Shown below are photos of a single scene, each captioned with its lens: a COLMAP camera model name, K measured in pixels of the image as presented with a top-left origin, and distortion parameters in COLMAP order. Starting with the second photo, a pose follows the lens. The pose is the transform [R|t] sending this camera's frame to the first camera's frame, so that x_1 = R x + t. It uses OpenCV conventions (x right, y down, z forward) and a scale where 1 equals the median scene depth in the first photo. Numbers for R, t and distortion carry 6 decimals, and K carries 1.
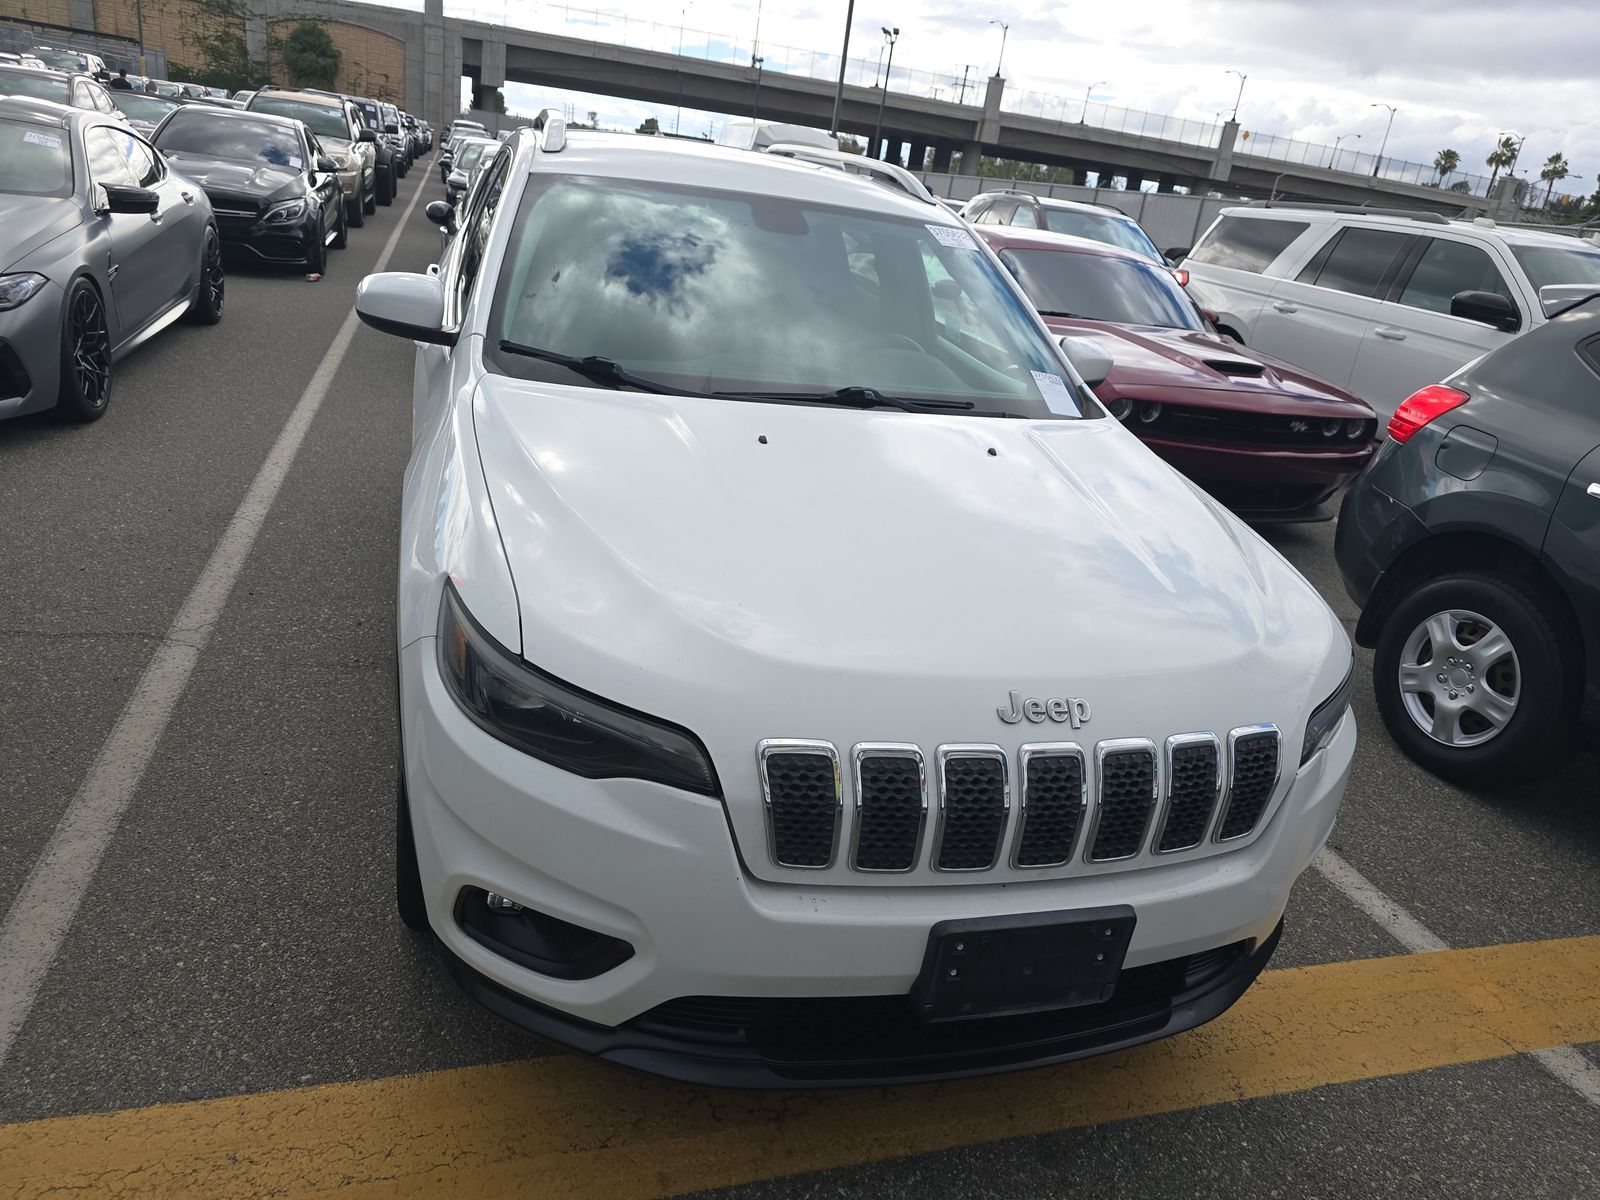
lens RADIAL K [[1070.7, 0, 800.5], [0, 1070.7, 604.8], [0, 0, 1]] dist [0.032980, -0.028100]
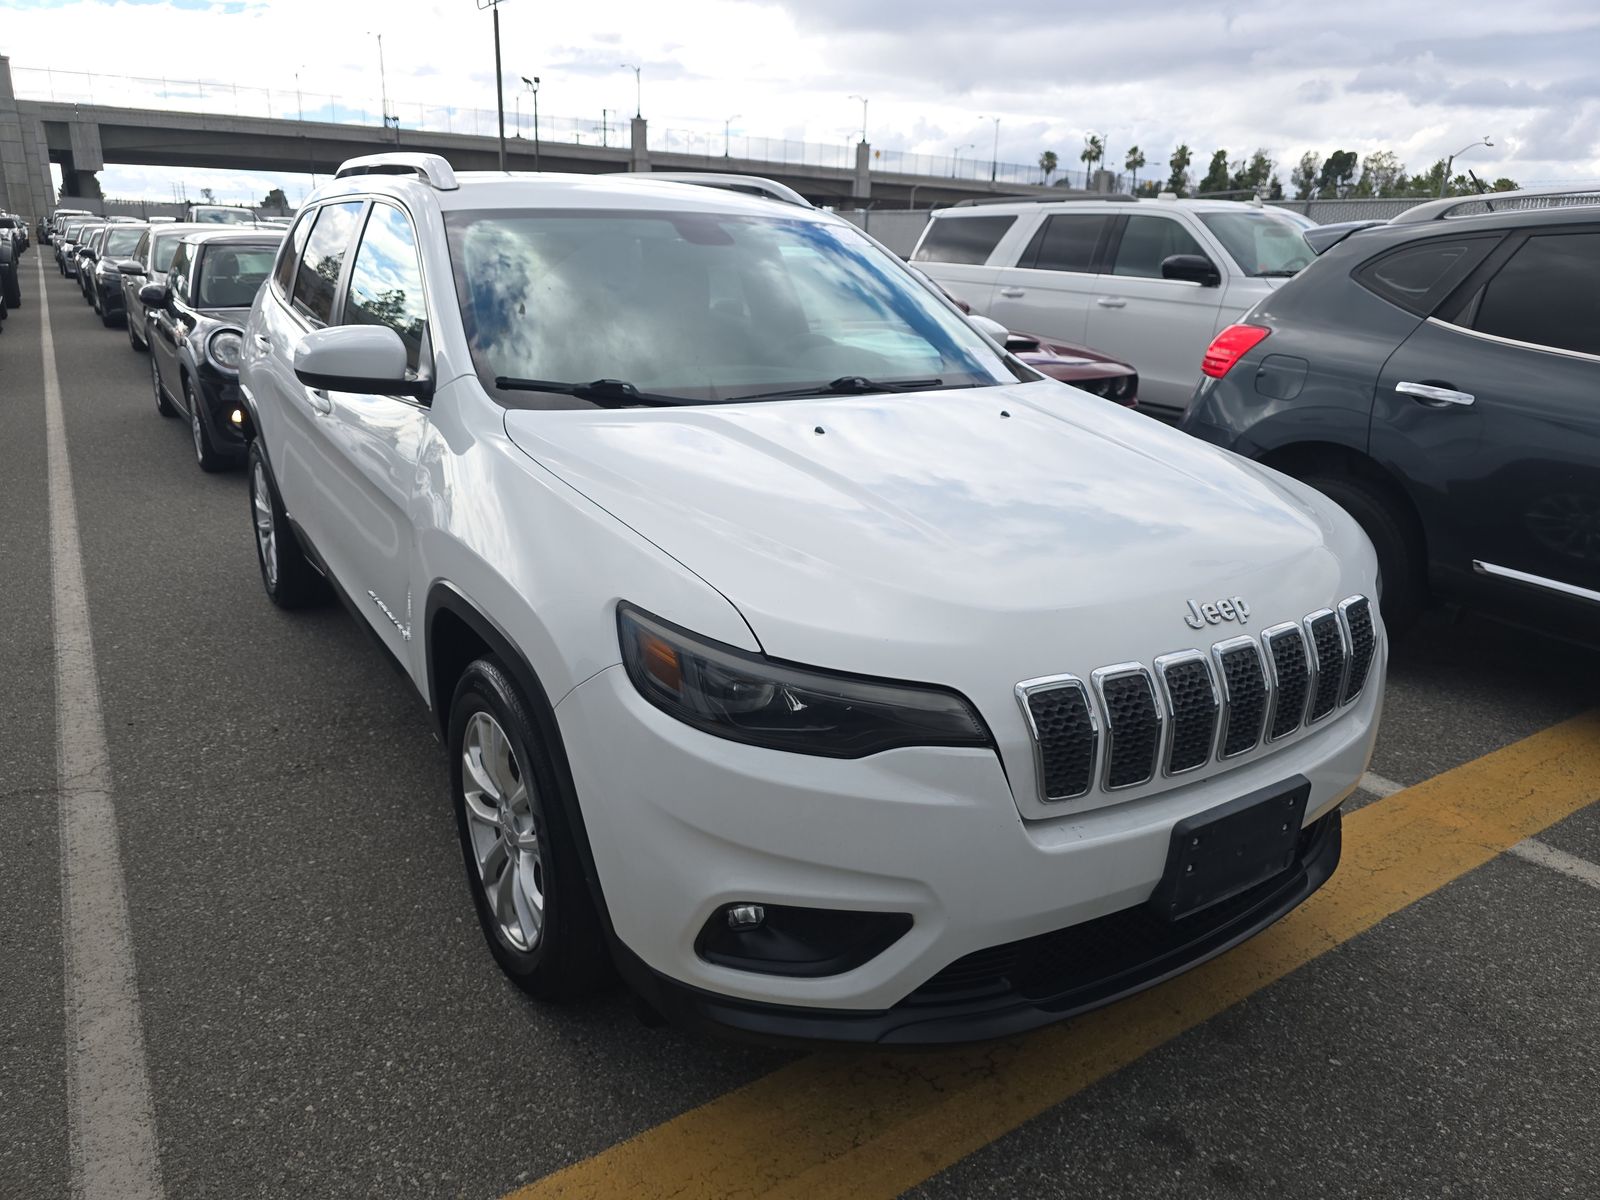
lens RADIAL K [[1070.7, 0, 794.0], [0, 1070.7, 608.5], [0, 0, 1]] dist [0.032980, -0.028100]
pose [[0.952918, -0.186836, 0.238829, -0.244894], [0.193895, 0.981003, -0.006194, 0.009692], [-0.233135, 0.052210, 0.971042, 0.019046]]
